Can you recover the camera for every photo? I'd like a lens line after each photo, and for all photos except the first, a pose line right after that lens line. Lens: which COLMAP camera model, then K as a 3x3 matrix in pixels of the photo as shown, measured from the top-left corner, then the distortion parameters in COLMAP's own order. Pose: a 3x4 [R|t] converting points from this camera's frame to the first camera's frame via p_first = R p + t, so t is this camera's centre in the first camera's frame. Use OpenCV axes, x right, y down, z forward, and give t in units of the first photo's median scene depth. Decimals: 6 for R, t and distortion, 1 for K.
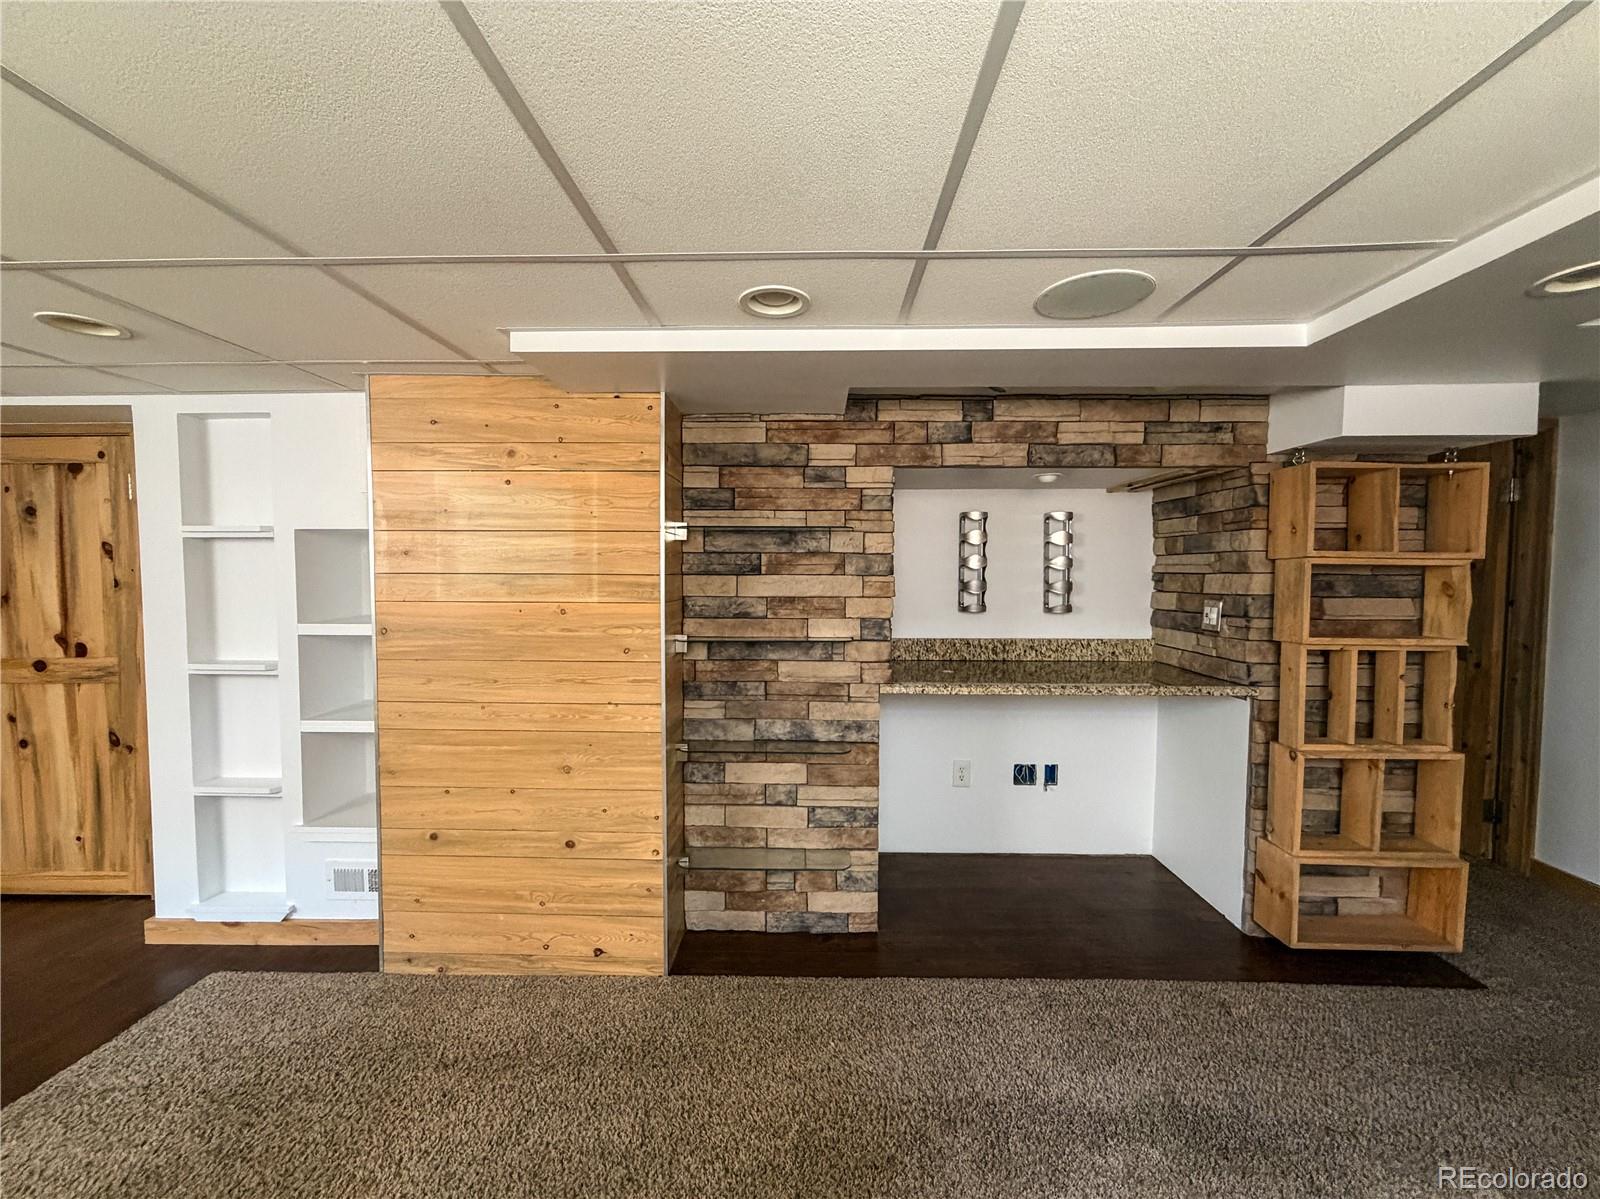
lens RADIAL K [[640.6, 0, 792.8], [0, 640.6, 598.7], [0, 0, 1]] dist [-0.000566, 0.000529]
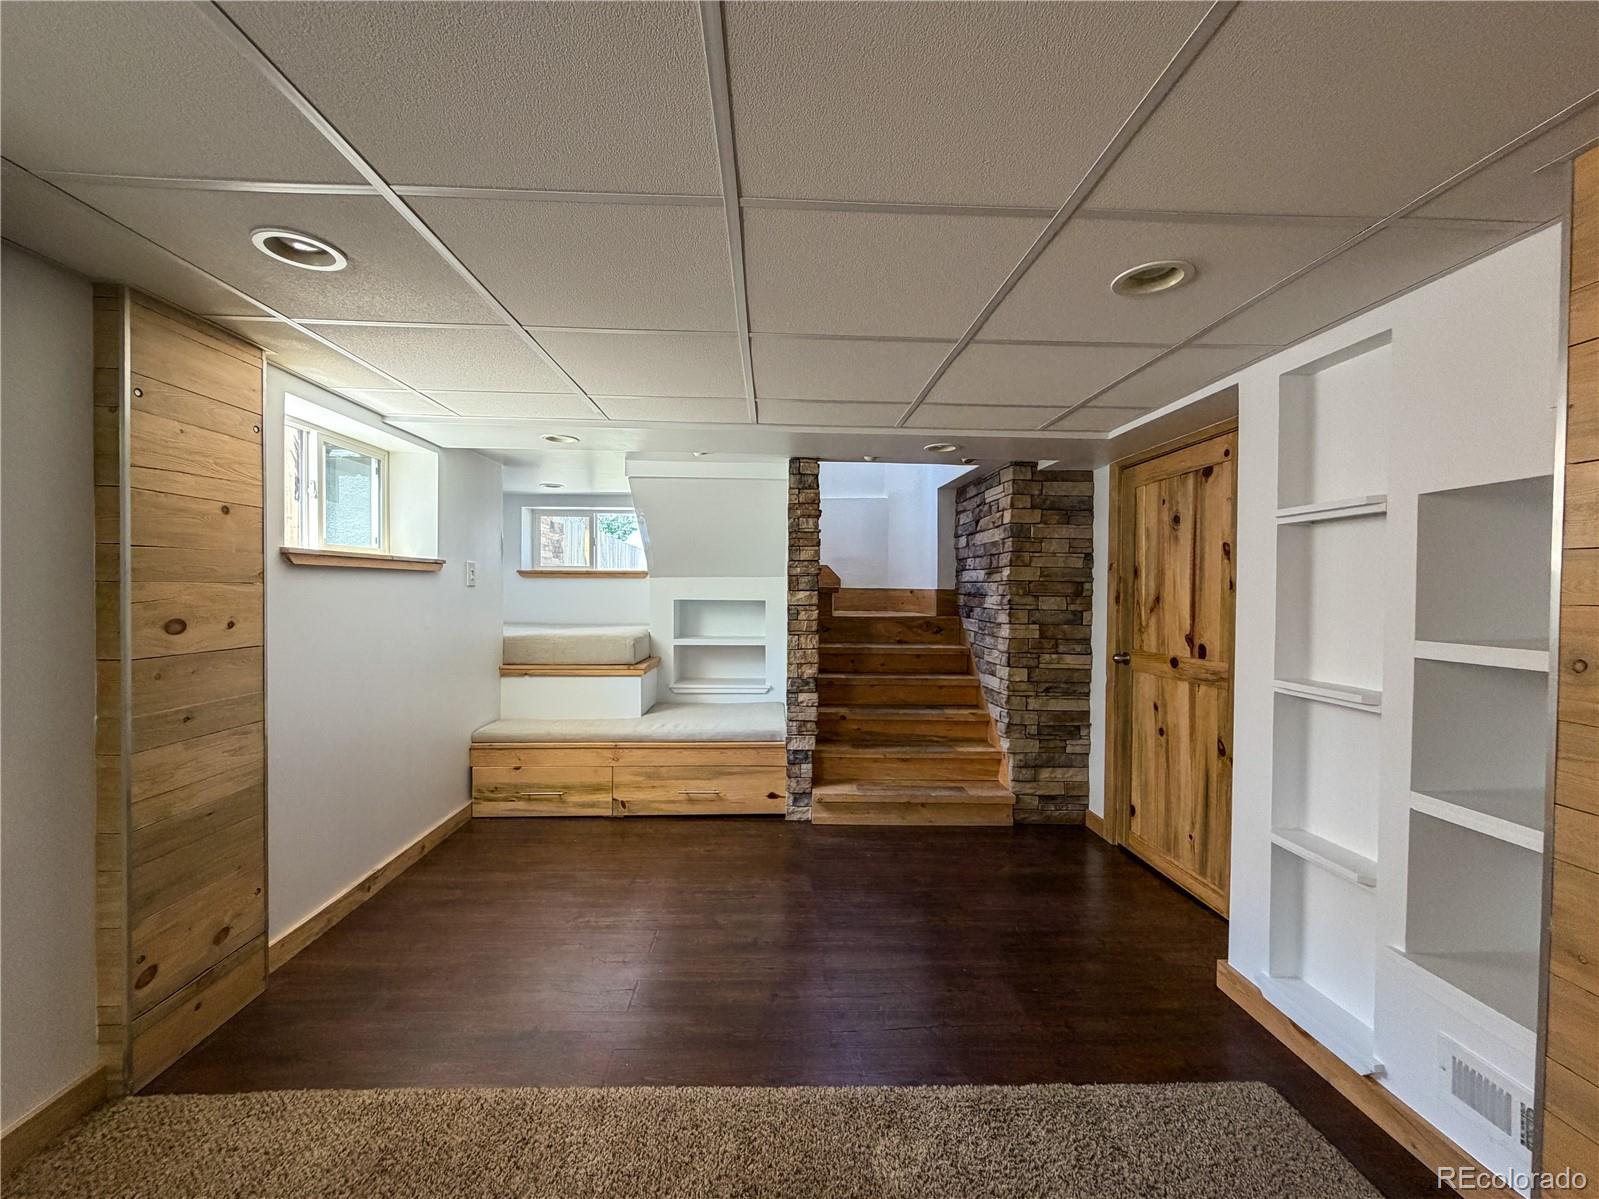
lens RADIAL K [[640.2, 0, 803.0], [0, 640.2, 601.3], [0, 0, 1]] dist [-0.000566, 0.000529]
pose [[0.074468, 0.016631, -0.997085, -0.171937], [-0.050483, 0.998642, 0.012886, 0.022115], [0.995945, 0.049376, 0.075207, 0.327581]]
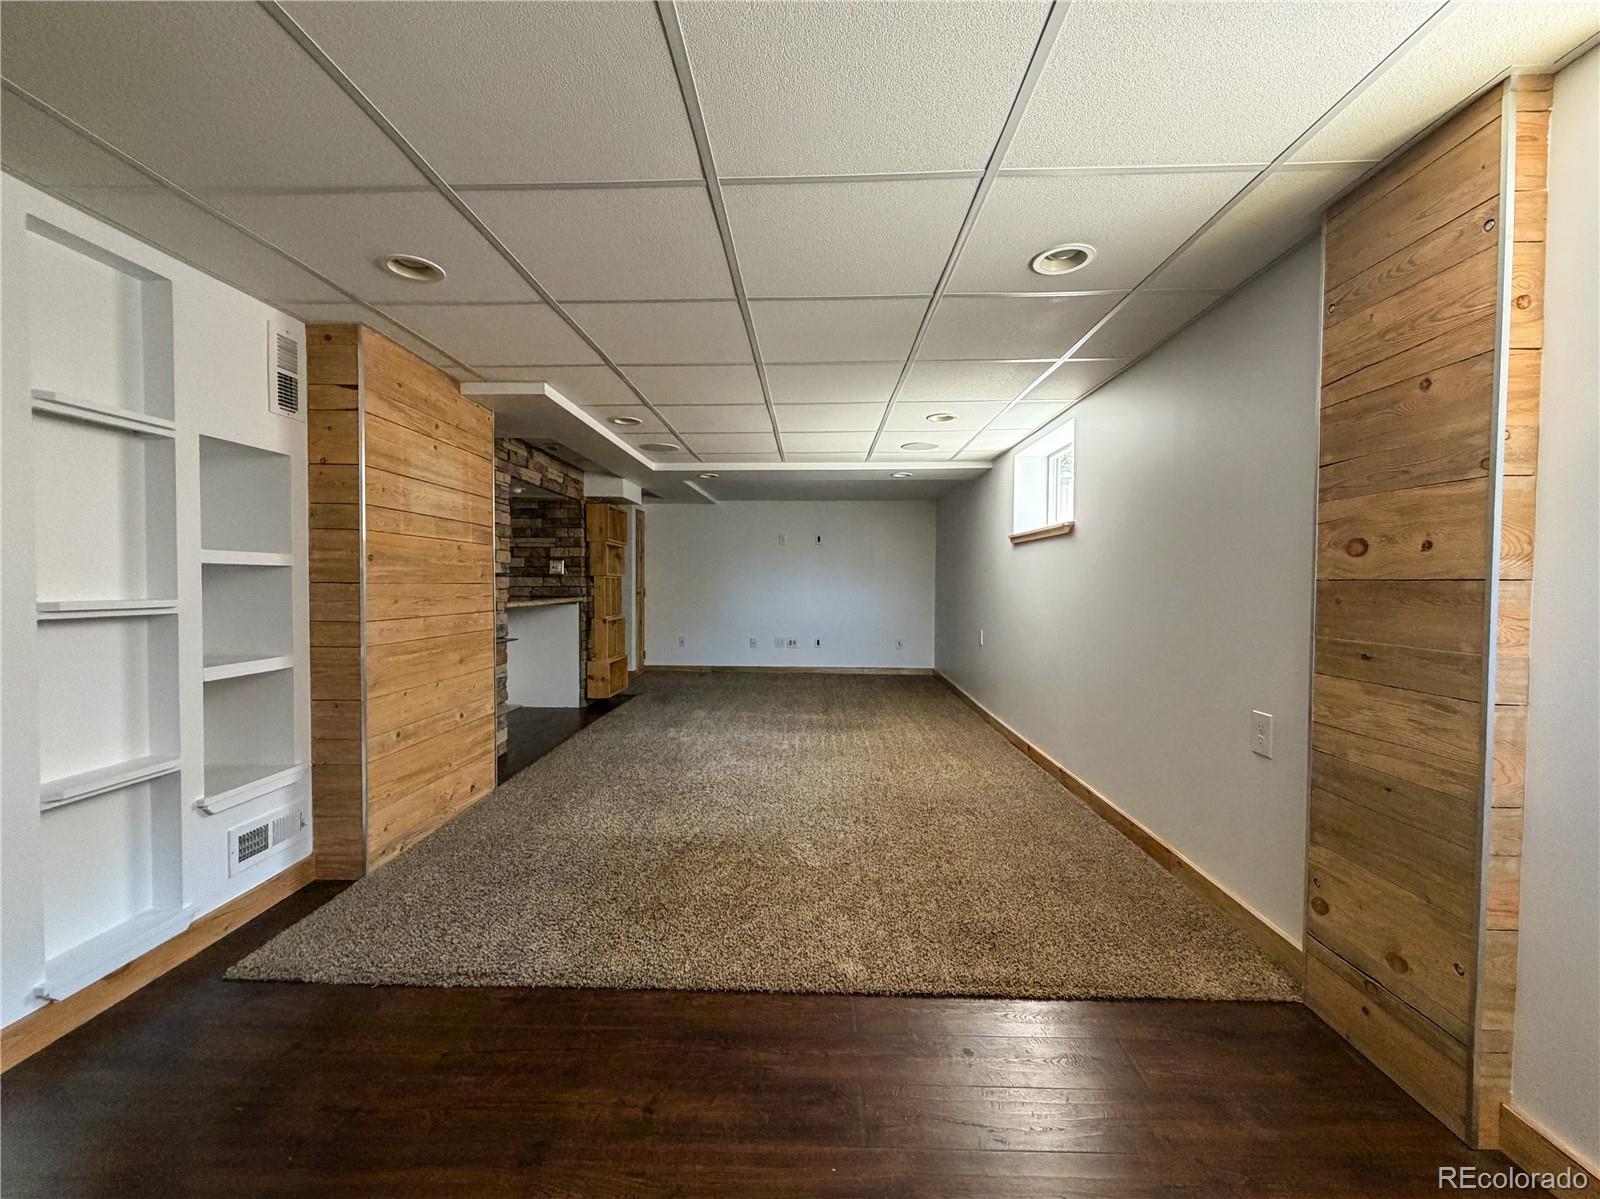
lens RADIAL K [[640.6, 0, 792.0], [0, 640.6, 598.2], [0, 0, 1]] dist [-0.000566, 0.000529]
pose [[0.003239, -0.028433, 0.999590, -1.550197], [0.038819, 0.998846, 0.028286, 0.104691], [-0.999241, 0.038712, 0.004339, 0.237561]]
